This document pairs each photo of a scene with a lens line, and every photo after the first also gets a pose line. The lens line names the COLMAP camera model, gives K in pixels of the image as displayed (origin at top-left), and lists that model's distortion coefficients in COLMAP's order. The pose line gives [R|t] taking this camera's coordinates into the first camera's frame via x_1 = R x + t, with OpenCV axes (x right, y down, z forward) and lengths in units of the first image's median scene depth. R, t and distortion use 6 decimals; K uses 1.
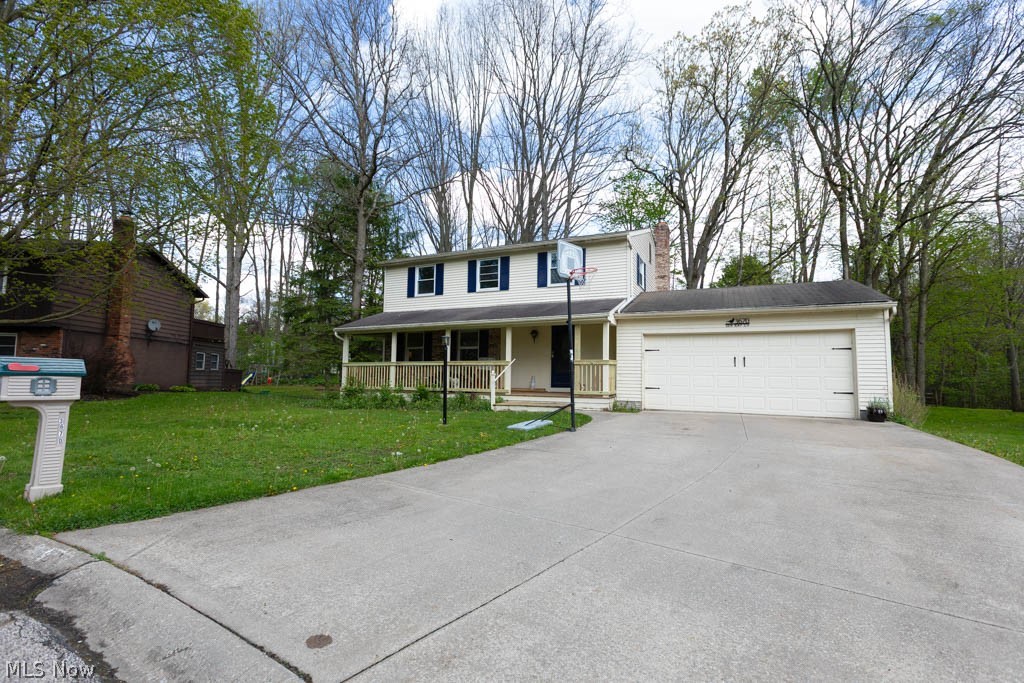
lens RADIAL K [[448.7, 0, 518.9], [0, 448.7, 346.1], [0, 0, 1]] dist [-0.001709, -0.000570]
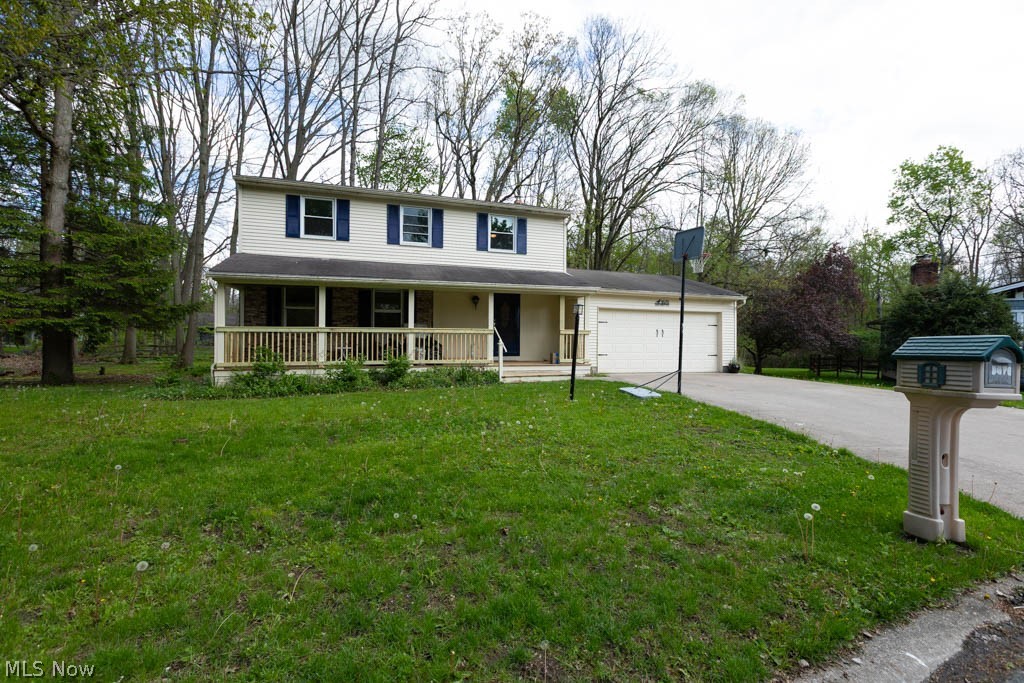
lens RADIAL K [[448.7, 0, 518.9], [0, 448.7, 346.1], [0, 0, 1]] dist [-0.001709, -0.000570]
pose [[0.738021, -0.010573, 0.674695, -0.559711], [-0.041959, 0.997223, 0.061524, 0.007534], [-0.673472, -0.073716, 0.735528, 0.255280]]
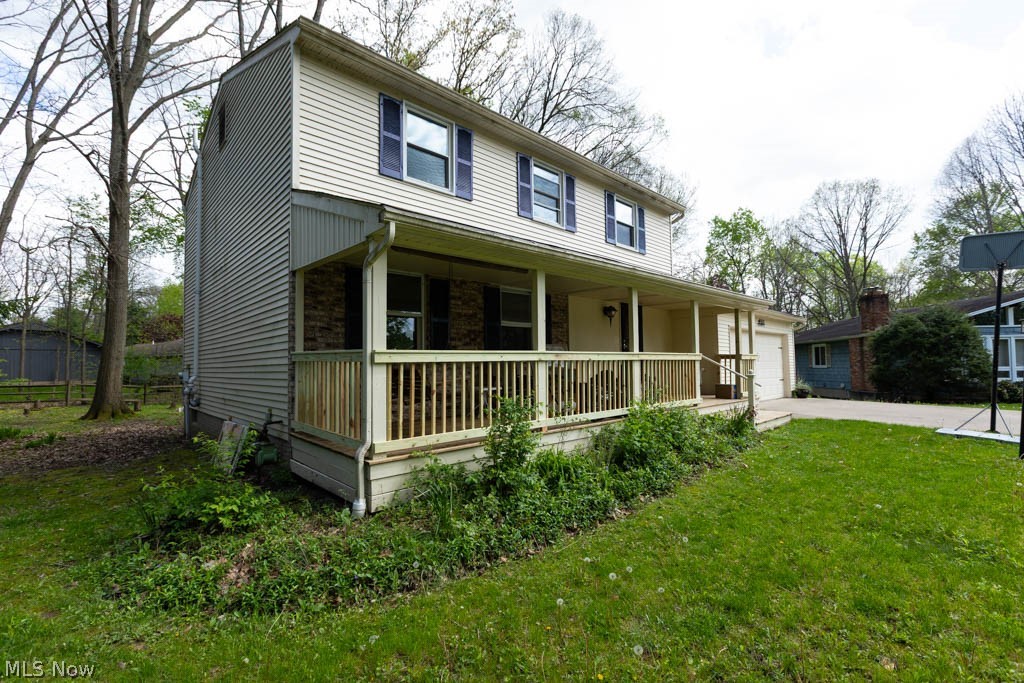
lens RADIAL K [[448.7, 0, 518.9], [0, 448.7, 346.1], [0, 0, 1]] dist [-0.001709, -0.000570]
pose [[0.376420, 0.024831, 0.926116, -0.654054], [-0.043221, 0.999023, -0.009219, 0.036800], [-0.925440, -0.036558, 0.377125, 0.918282]]
